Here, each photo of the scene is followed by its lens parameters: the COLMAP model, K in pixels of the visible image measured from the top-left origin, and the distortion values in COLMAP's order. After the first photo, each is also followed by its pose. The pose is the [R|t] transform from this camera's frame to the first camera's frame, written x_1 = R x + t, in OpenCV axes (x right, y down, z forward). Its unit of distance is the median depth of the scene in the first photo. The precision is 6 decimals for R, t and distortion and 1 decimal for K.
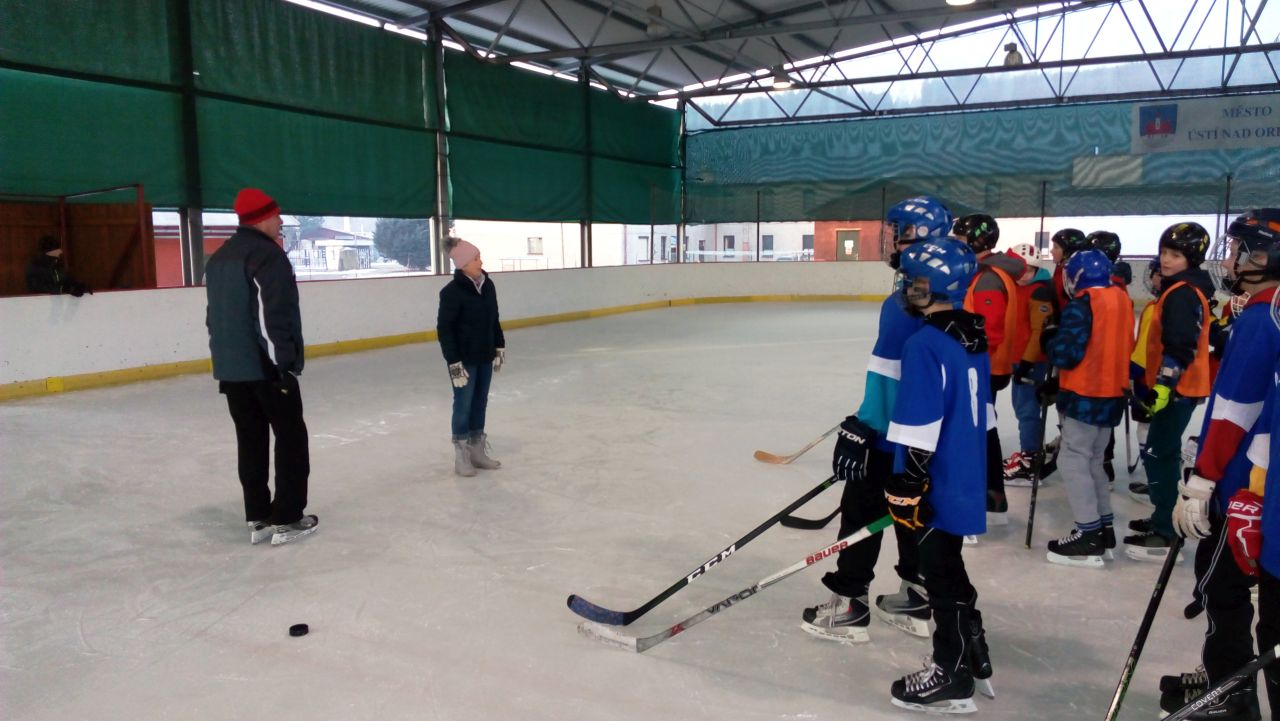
lens RADIAL K [[947.9, 0, 657.4], [0, 947.9, 358.5], [0, 0, 1]] dist [0.120163, -0.166910]
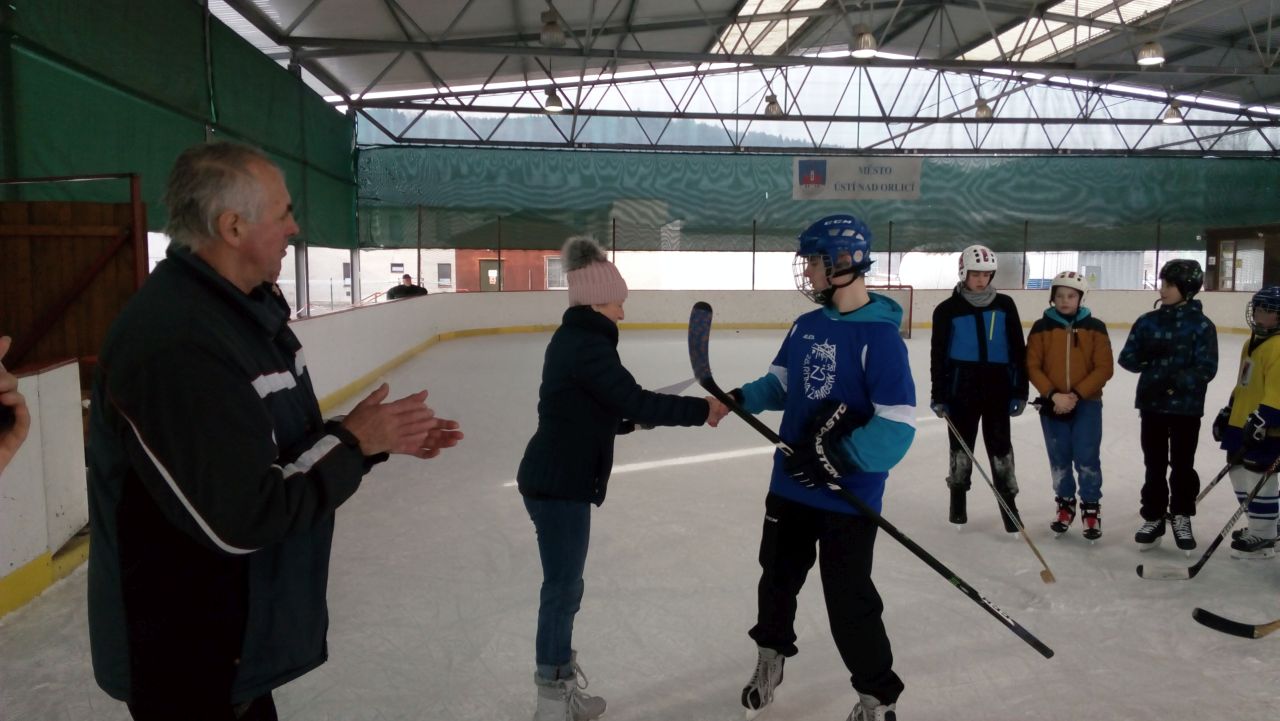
lens RADIAL K [[944.4, 0, 657.0], [0, 944.4, 357.7], [0, 0, 1]] dist [0.118054, -0.156870]
pose [[0.827299, -0.043691, 0.560060, -0.274678], [0.061305, 0.998038, -0.012700, -0.014741], [-0.558406, 0.044841, 0.828355, 0.135296]]
